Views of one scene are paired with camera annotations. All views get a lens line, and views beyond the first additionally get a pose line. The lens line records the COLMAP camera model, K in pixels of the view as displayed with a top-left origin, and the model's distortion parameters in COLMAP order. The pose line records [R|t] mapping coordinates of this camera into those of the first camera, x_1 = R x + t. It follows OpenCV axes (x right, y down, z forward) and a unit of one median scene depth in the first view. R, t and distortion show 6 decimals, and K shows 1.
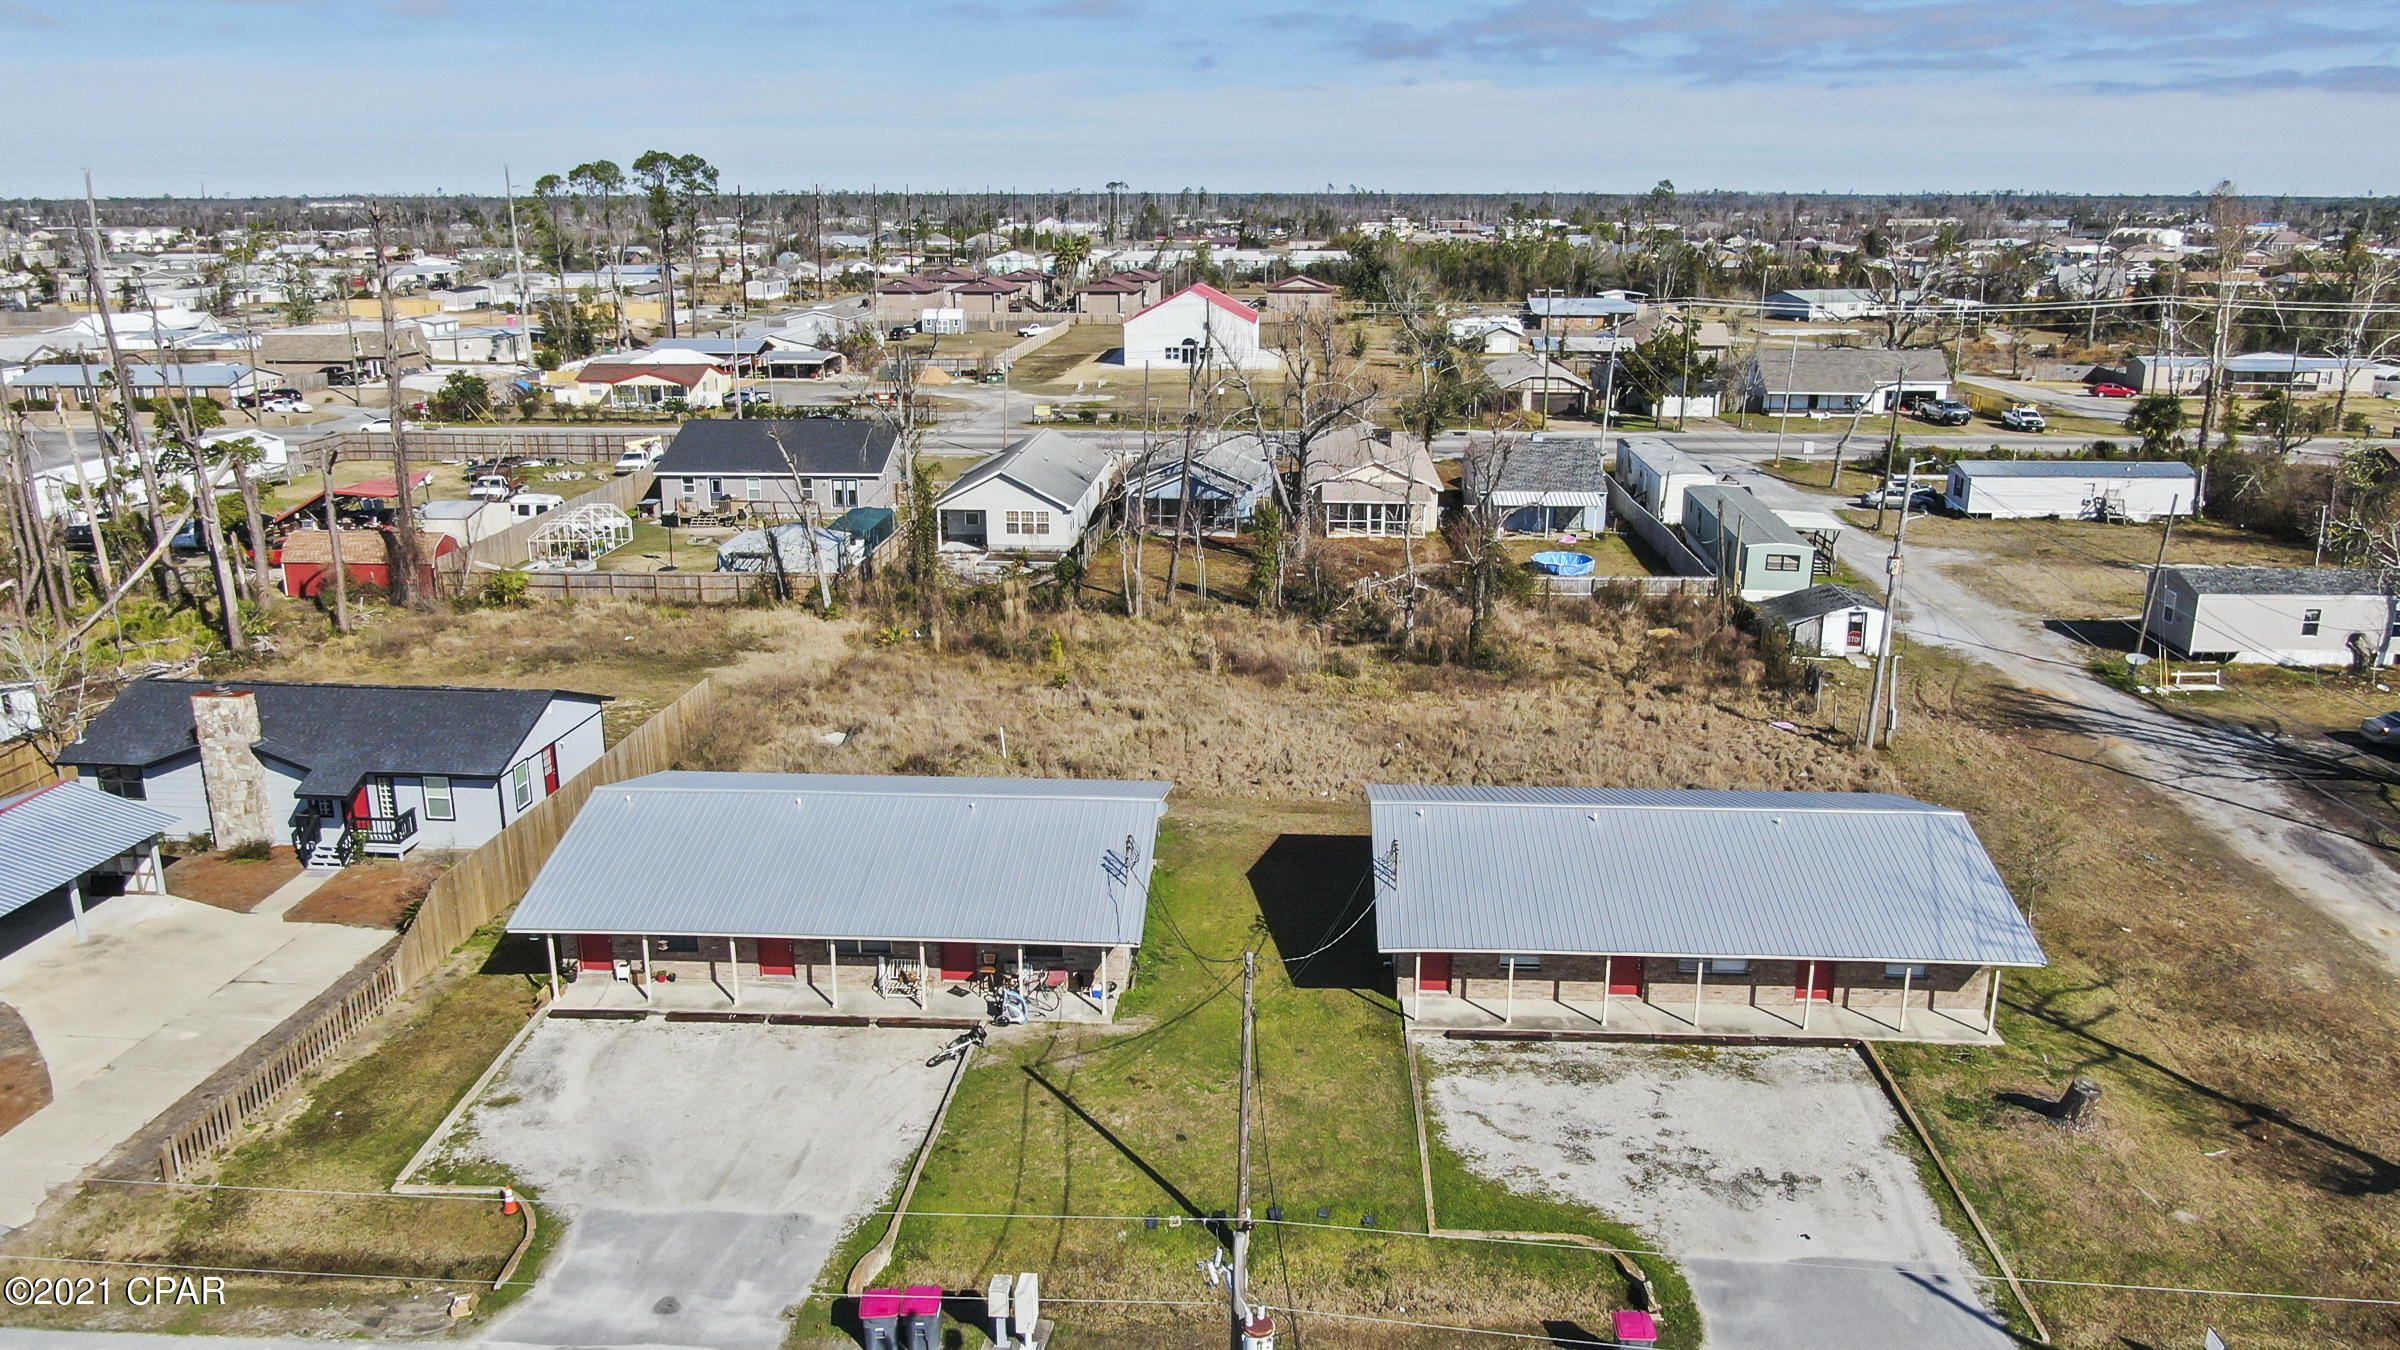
lens RADIAL K [[1716.7, 0, 1200.0], [0, 1716.7, 675.0], [0, 0, 1]] dist [-0.016643, -0.000131]
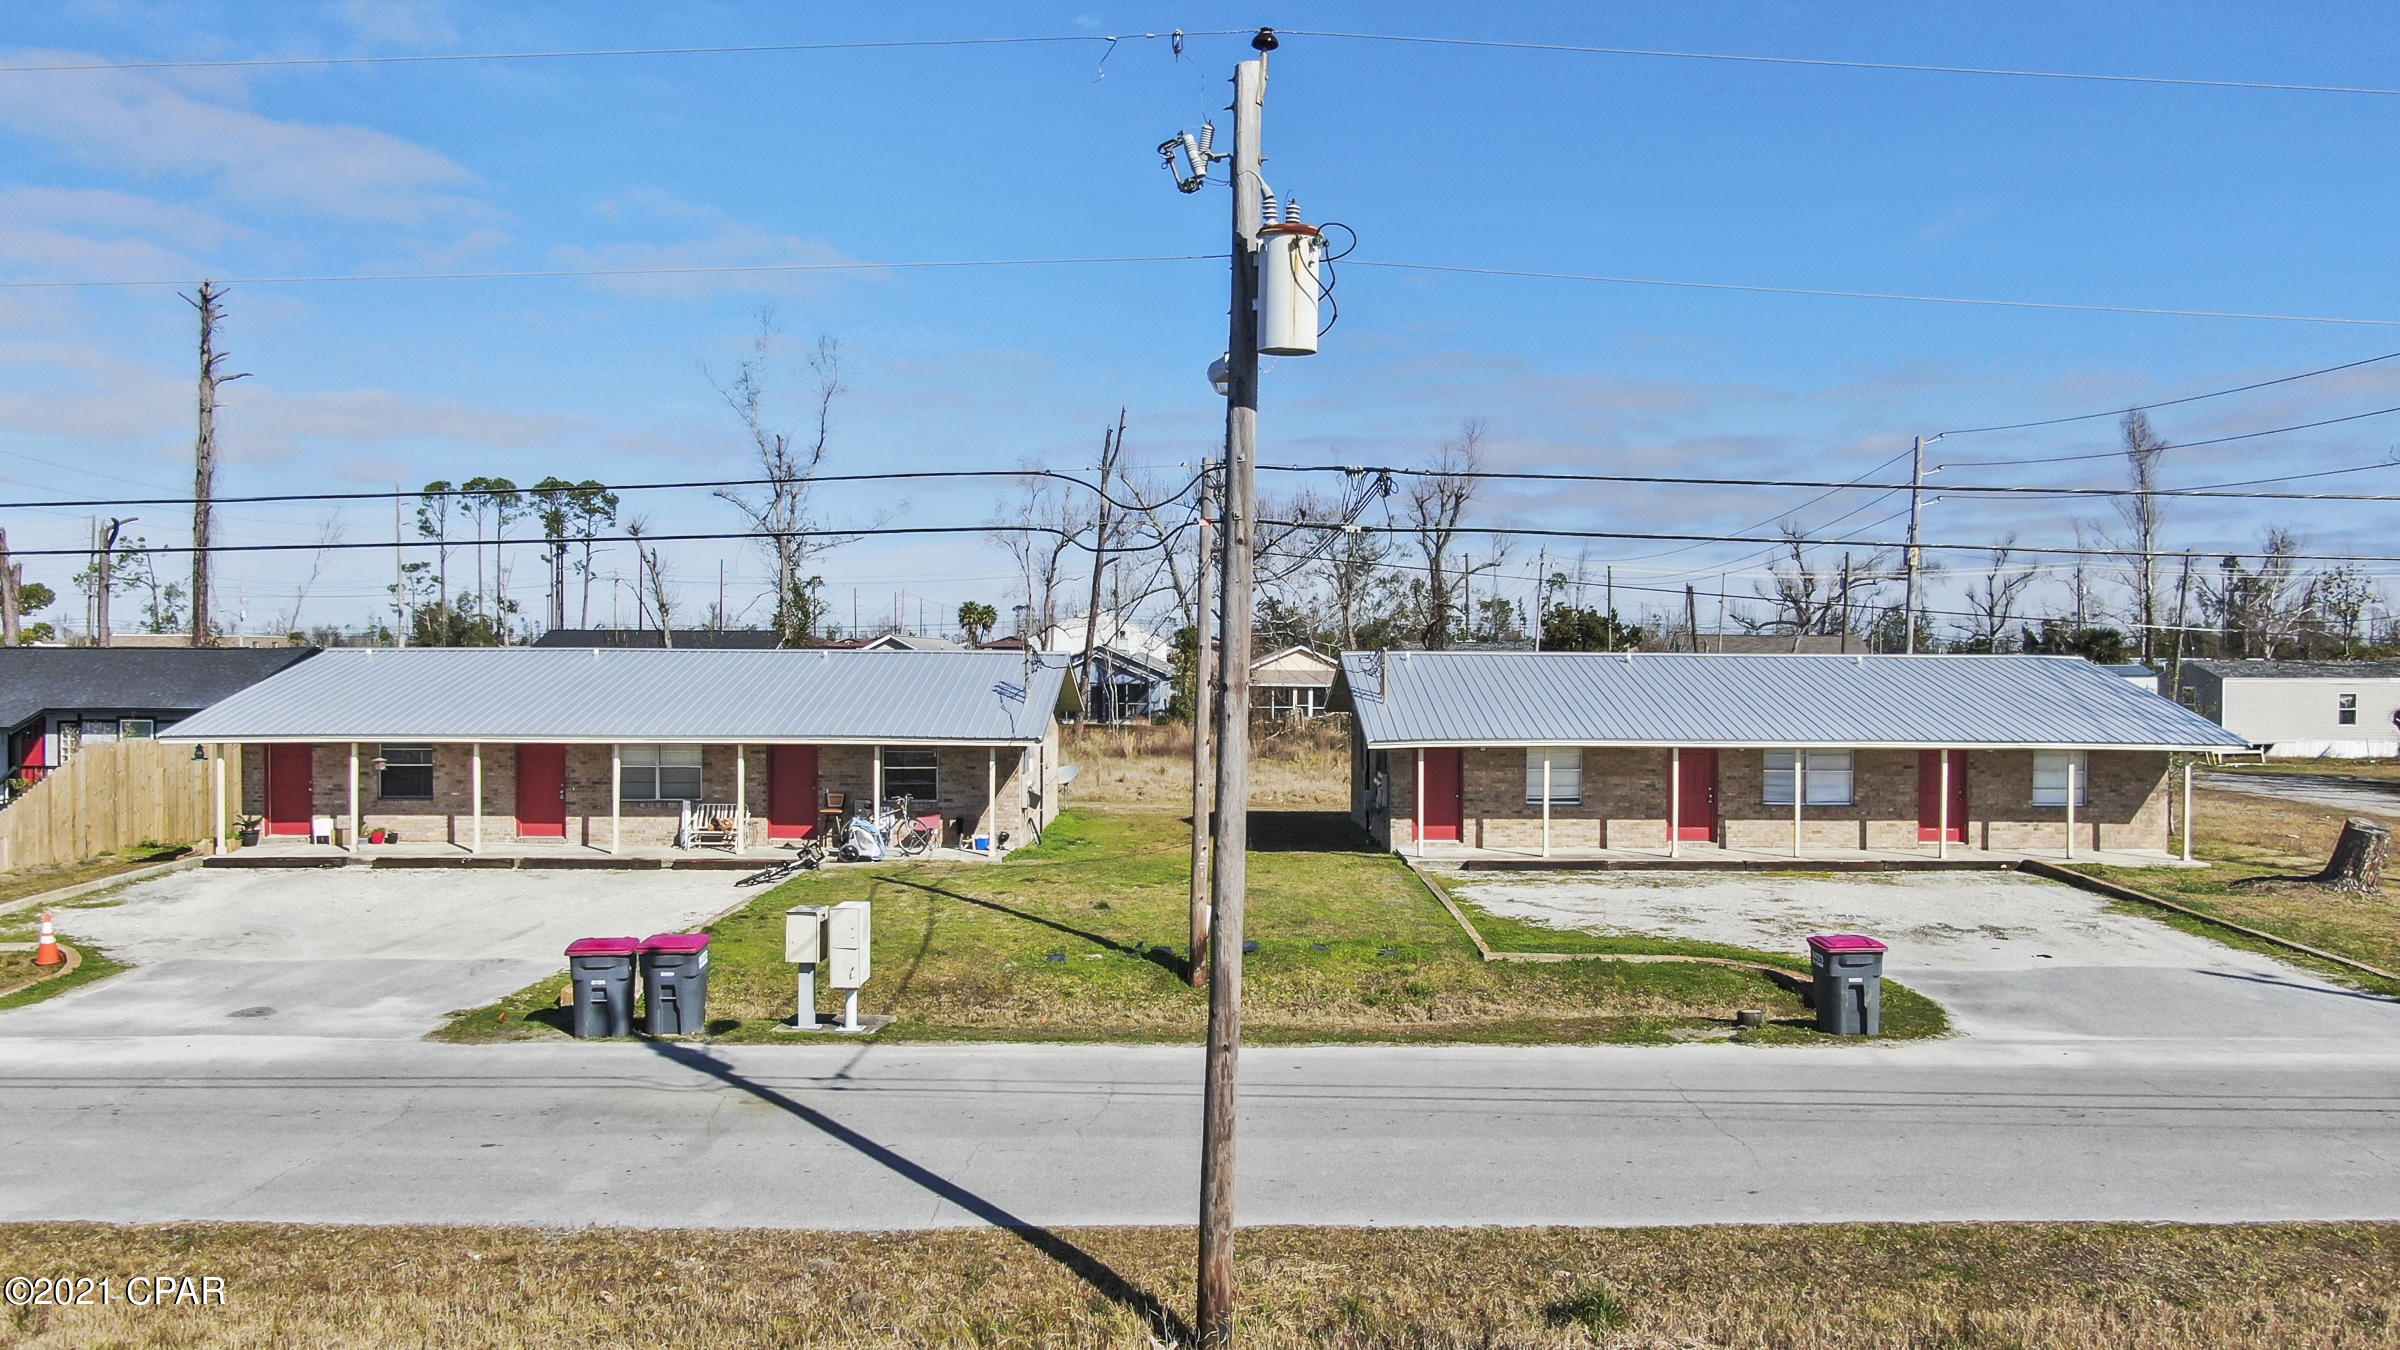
lens RADIAL K [[1716.7, 0, 1200.0], [0, 1716.7, 675.0], [0, 0, 1]] dist [-0.016643, -0.000131]
pose [[0.998379, 0.006926, 0.056484, -0.009069], [0.007885, 0.966154, -0.257844, 0.300840], [-0.056358, 0.257872, 0.964534, 0.268455]]
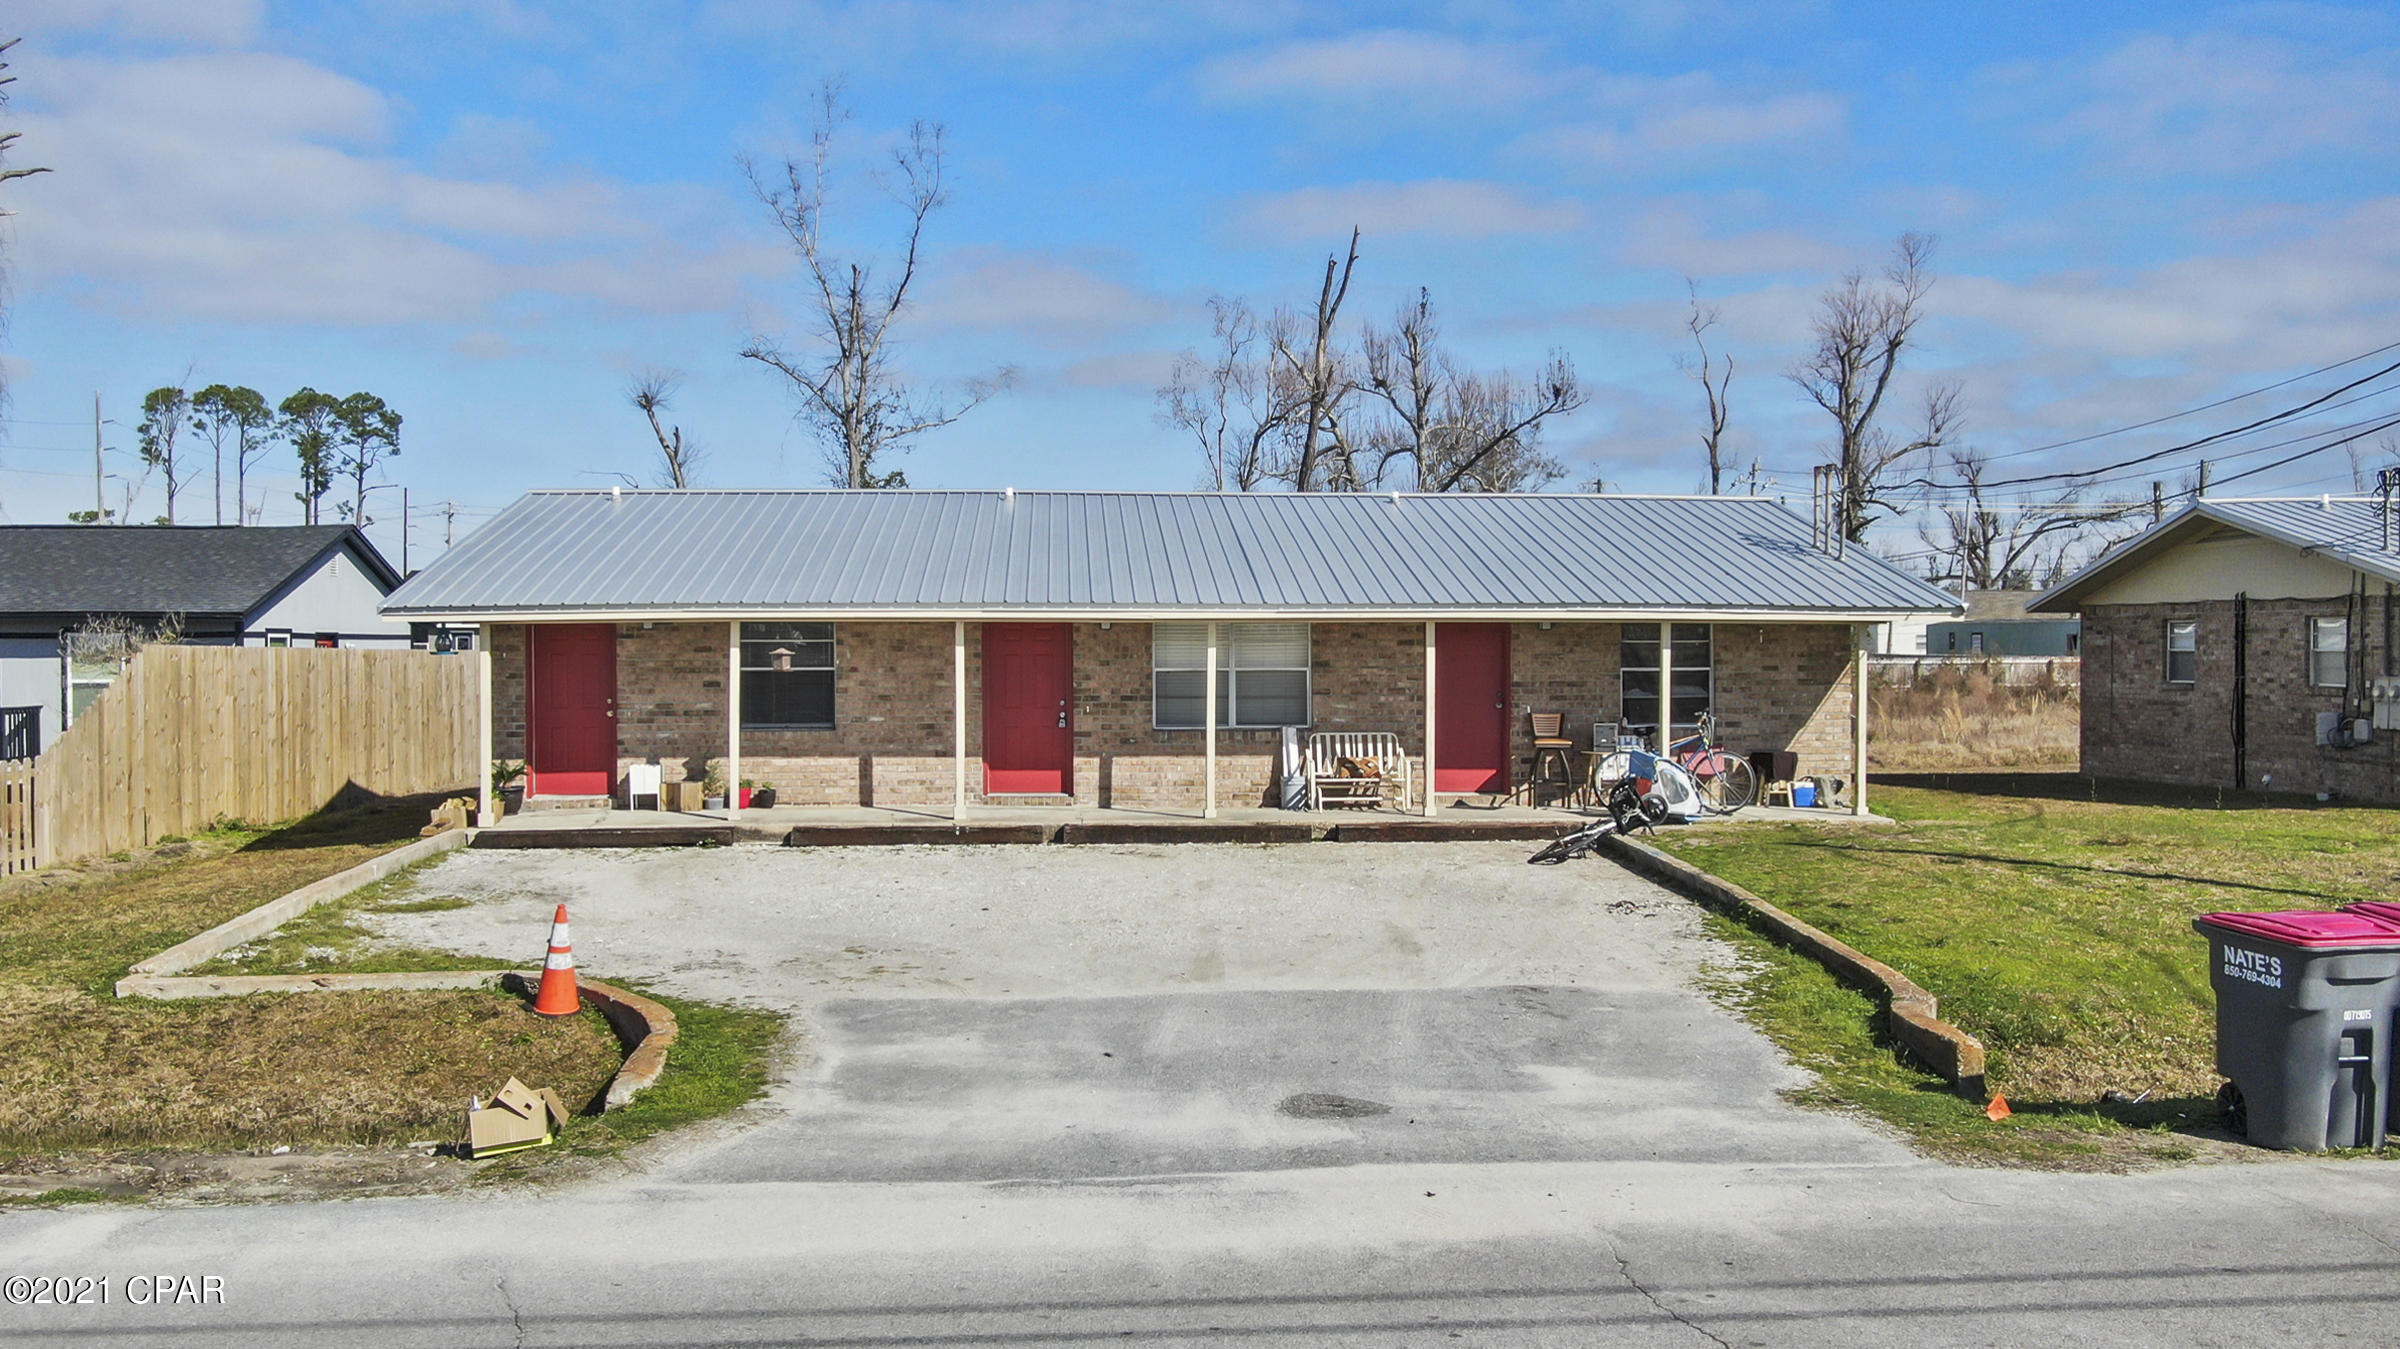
lens RADIAL K [[2147.7, 0, 1200.0], [0, 2147.7, 674.5], [0, 0, 1]] dist [0.006221, -0.000918]
pose [[0.992251, 0.002094, 0.124229, -0.270456], [0.029801, 0.966660, -0.254325, 0.282999], [-0.120620, 0.256056, 0.959107, 0.493035]]
